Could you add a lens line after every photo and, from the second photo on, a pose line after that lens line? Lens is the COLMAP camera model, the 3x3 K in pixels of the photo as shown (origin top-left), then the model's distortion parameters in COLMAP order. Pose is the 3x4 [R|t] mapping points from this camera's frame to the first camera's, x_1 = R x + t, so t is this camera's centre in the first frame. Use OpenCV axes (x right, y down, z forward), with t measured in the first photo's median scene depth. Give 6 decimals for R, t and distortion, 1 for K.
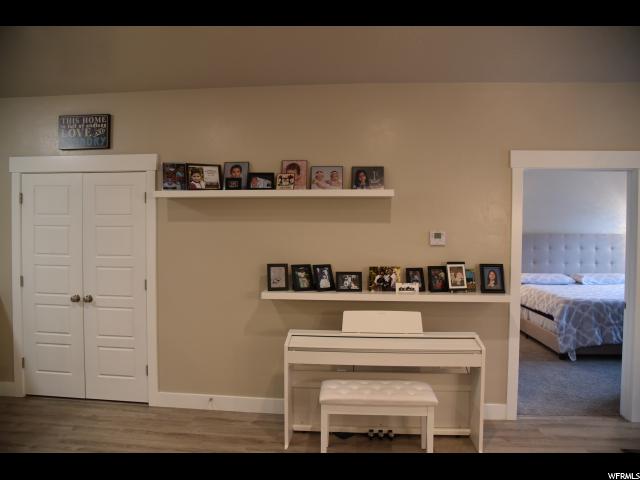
lens RADIAL K [[438.0, 0, 320.0], [0, 438.0, 242.2], [0, 0, 1]] dist [-0.082879, 0.027982]
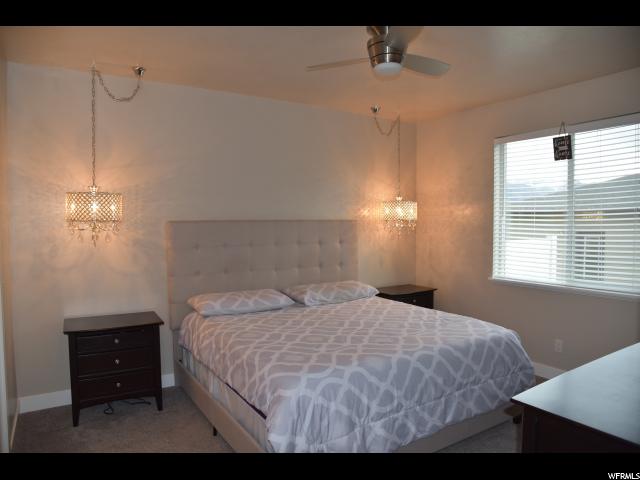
lens RADIAL K [[438.0, 0, 320.3], [0, 438.0, 241.1], [0, 0, 1]] dist [-0.082879, 0.027982]
pose [[0.796889, -0.030454, 0.603358, 0.271002], [0.012174, 0.999335, 0.034361, -0.011020], [-0.604004, -0.020037, 0.796730, 0.507481]]
